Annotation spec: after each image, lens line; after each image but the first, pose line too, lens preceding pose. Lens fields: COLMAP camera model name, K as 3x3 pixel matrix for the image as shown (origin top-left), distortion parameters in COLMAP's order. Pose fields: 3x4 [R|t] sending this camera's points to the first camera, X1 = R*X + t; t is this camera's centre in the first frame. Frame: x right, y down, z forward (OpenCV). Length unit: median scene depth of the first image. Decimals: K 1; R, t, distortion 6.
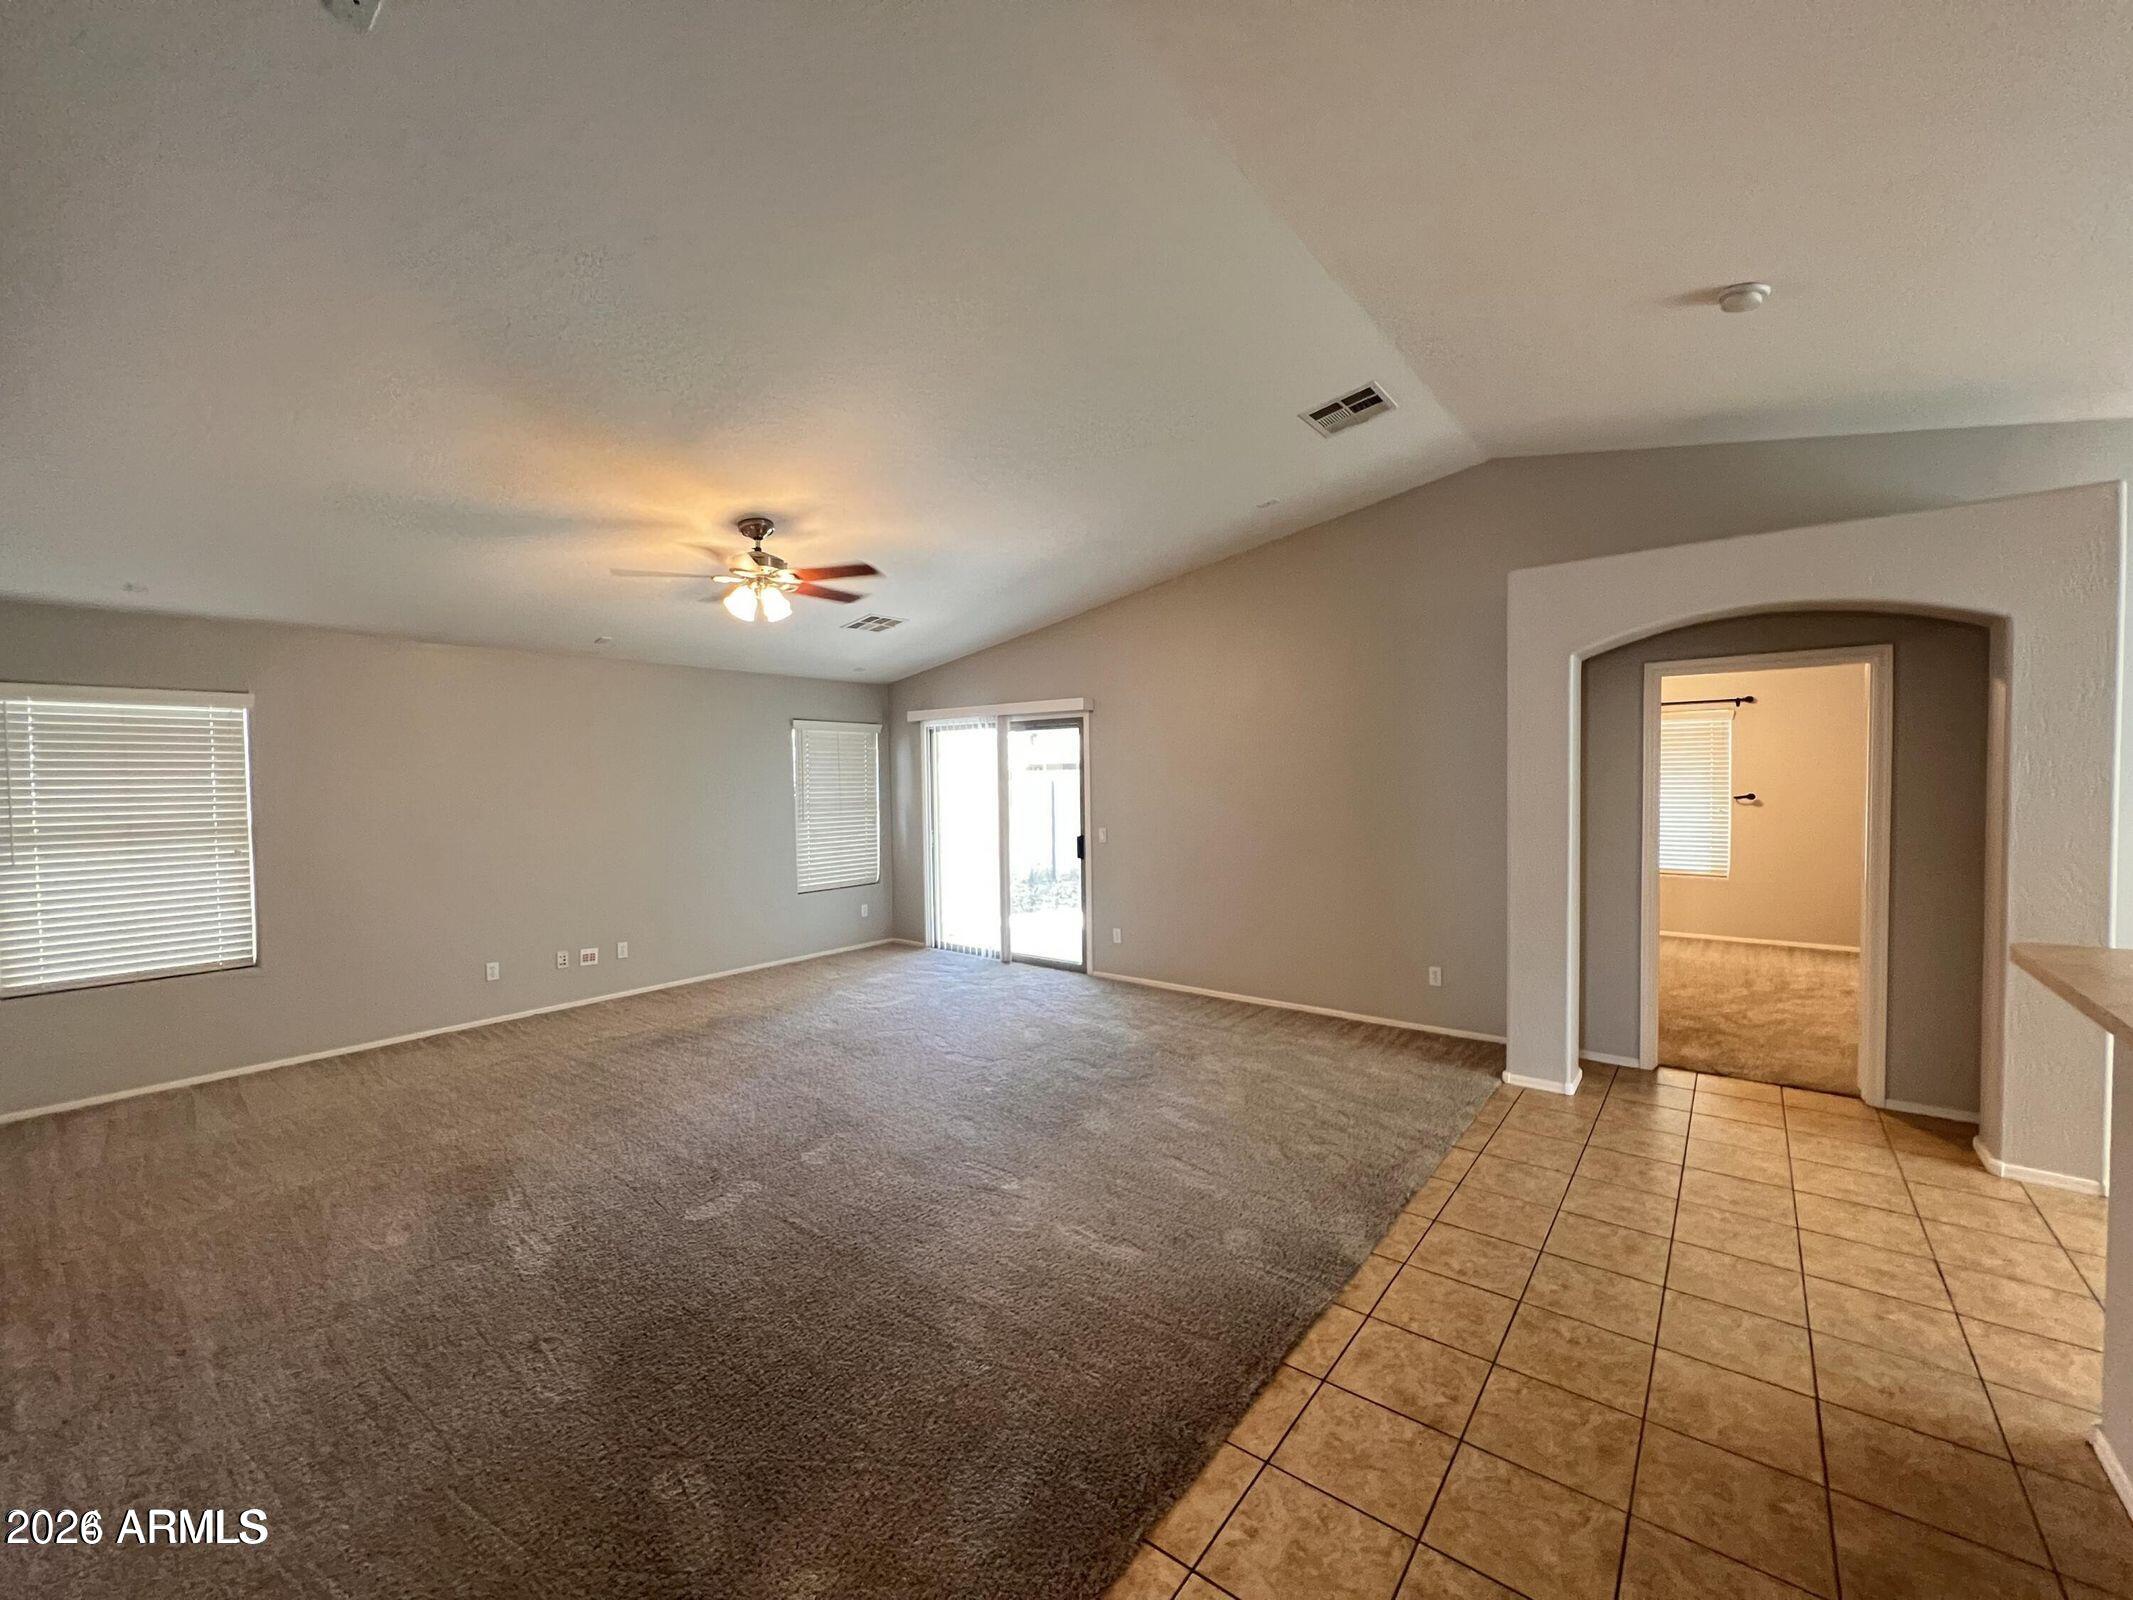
lens RADIAL K [[860.3, 0, 1074.8], [0, 860.3, 804.2], [0, 0, 1]] dist [-0.004746, 0.001422]
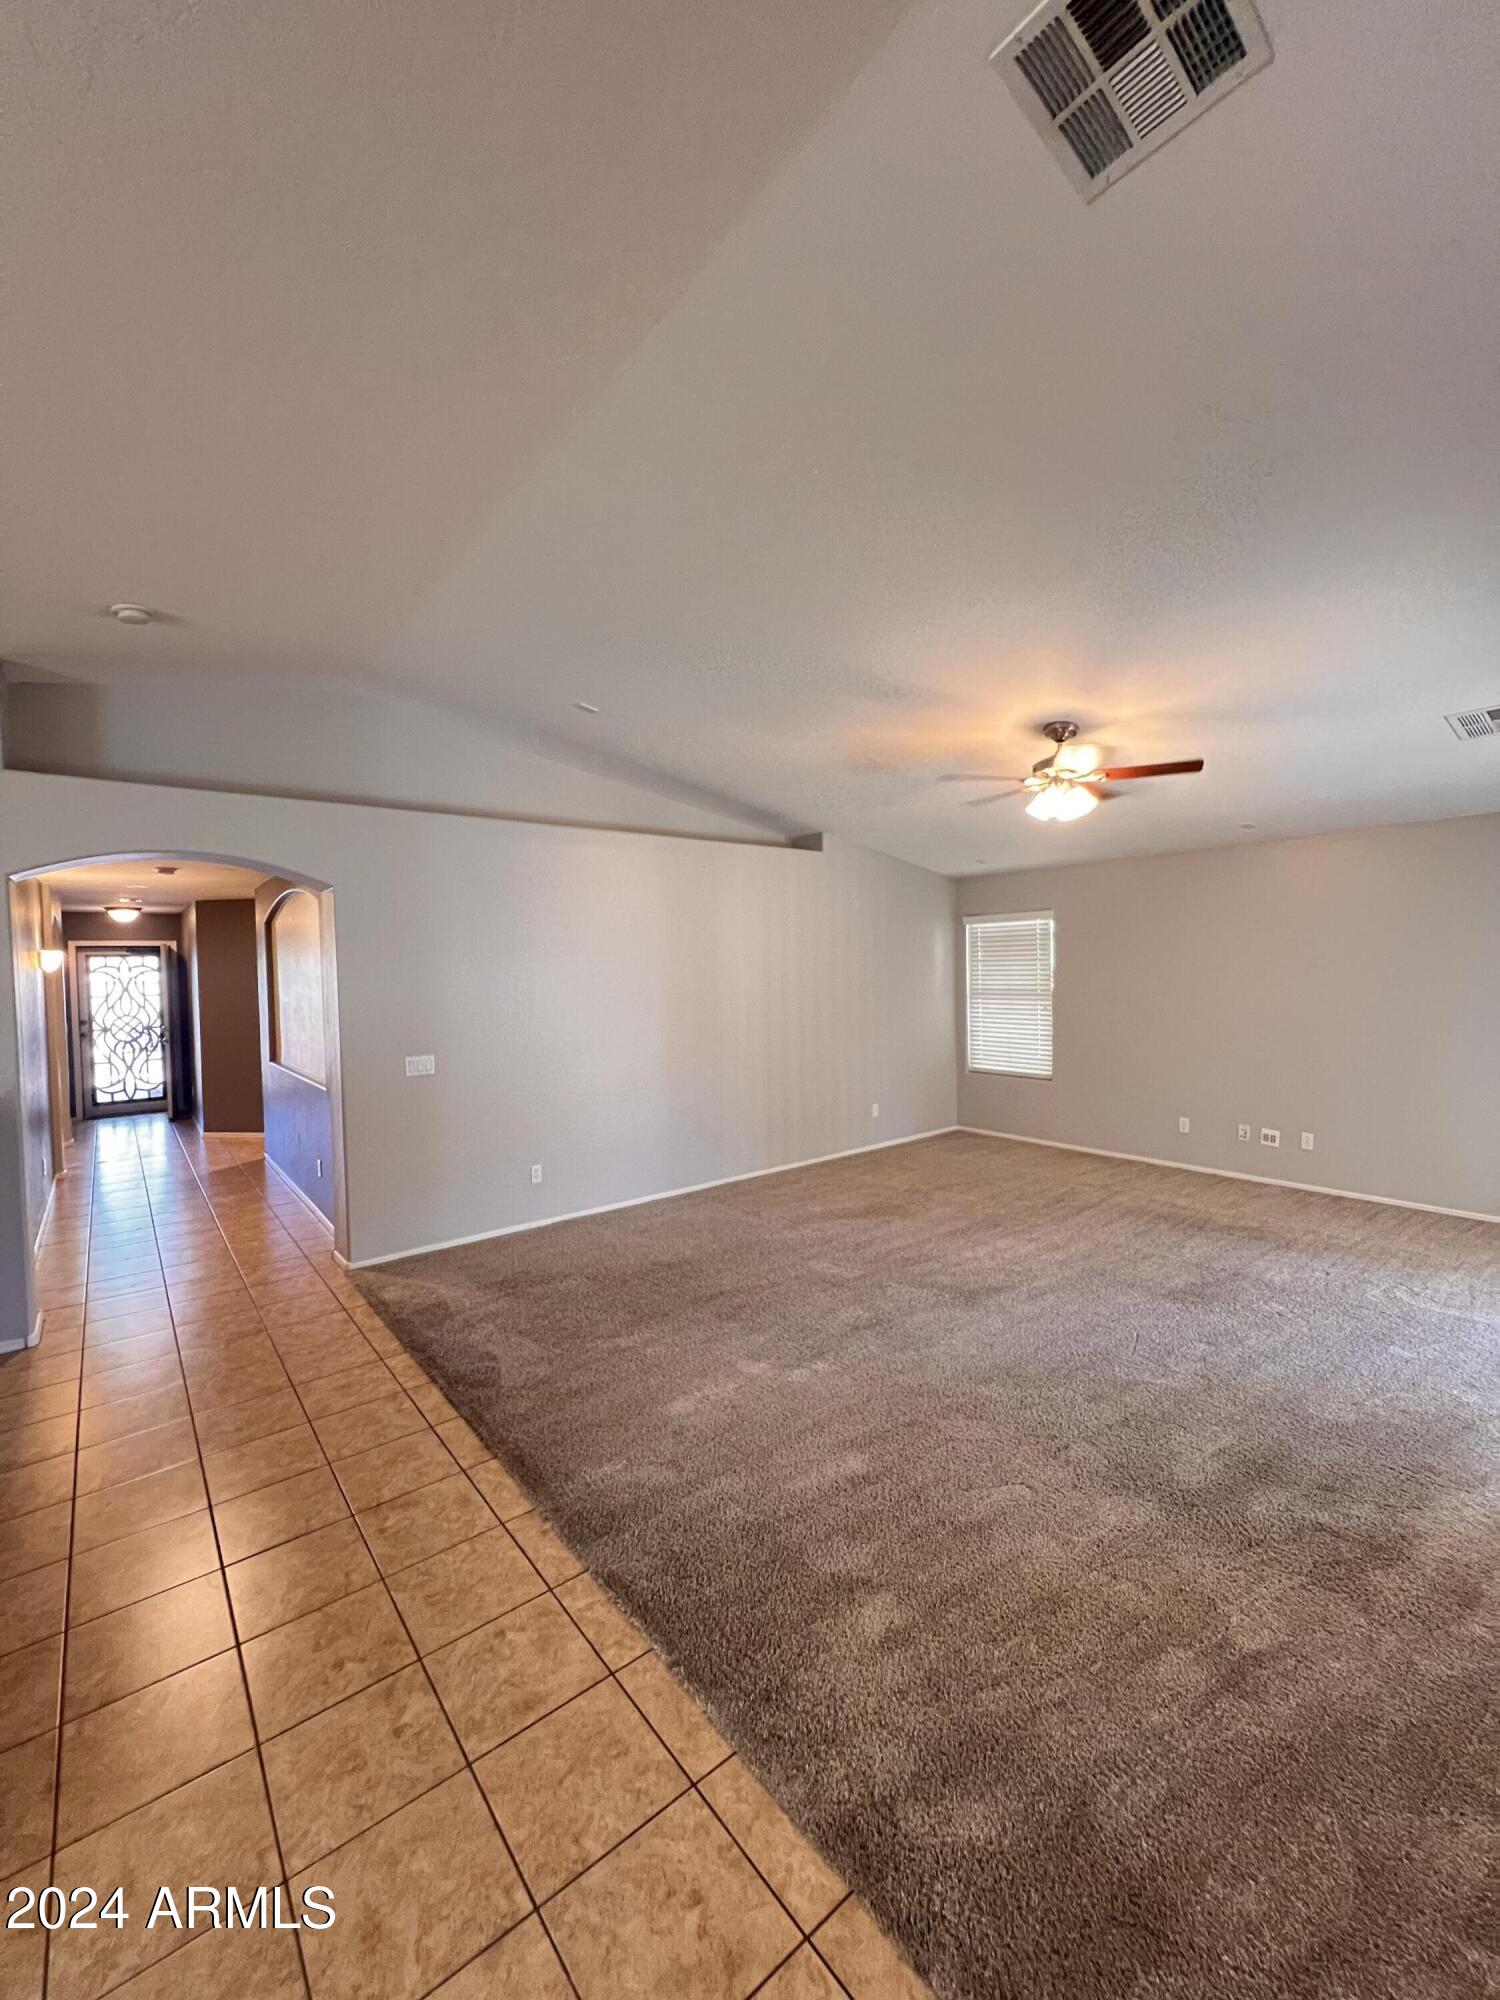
lens RADIAL K [[806.6, 0, 751.9], [0, 806.6, 992.8], [0, 0, 1]] dist [-0.004746, 0.001422]
pose [[-0.228415, 0.048754, -0.972342, 0.894880], [-0.007605, 0.998626, 0.051858, -0.068187], [0.973534, 0.019240, -0.227730, 1.137033]]
